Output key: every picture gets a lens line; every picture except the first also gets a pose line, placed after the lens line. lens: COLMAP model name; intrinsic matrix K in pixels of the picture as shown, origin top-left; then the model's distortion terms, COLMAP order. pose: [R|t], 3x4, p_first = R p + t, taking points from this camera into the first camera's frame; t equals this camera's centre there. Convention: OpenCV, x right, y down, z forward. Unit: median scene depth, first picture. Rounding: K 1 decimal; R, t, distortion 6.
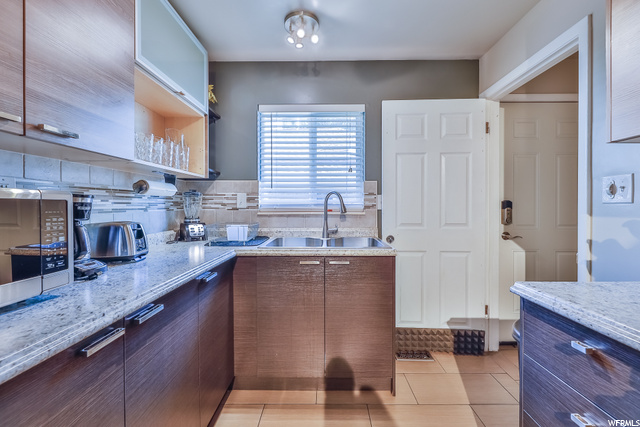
lens RADIAL K [[276.8, 0, 316.9], [0, 276.8, 211.4], [0, 0, 1]] dist [0.000792, -0.000034]
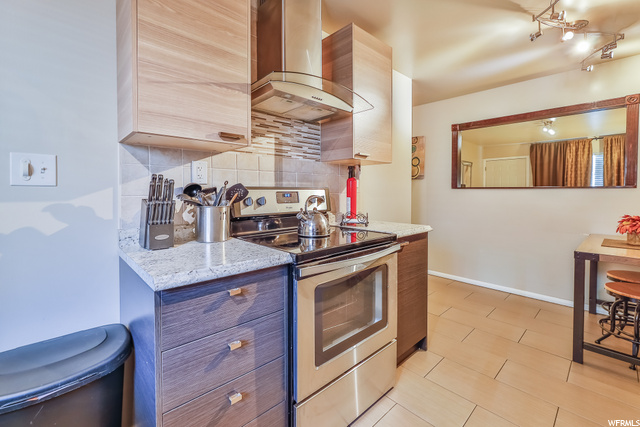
lens RADIAL K [[276.0, 0, 321.6], [0, 276.0, 201.4], [0, 0, 1]] dist [-0.001009, -0.000168]
pose [[-0.706244, -0.024790, 0.707535, -0.101262], [0.009594, 0.998960, 0.044577, -0.005903], [-0.707904, 0.038271, -0.705271, 0.525671]]
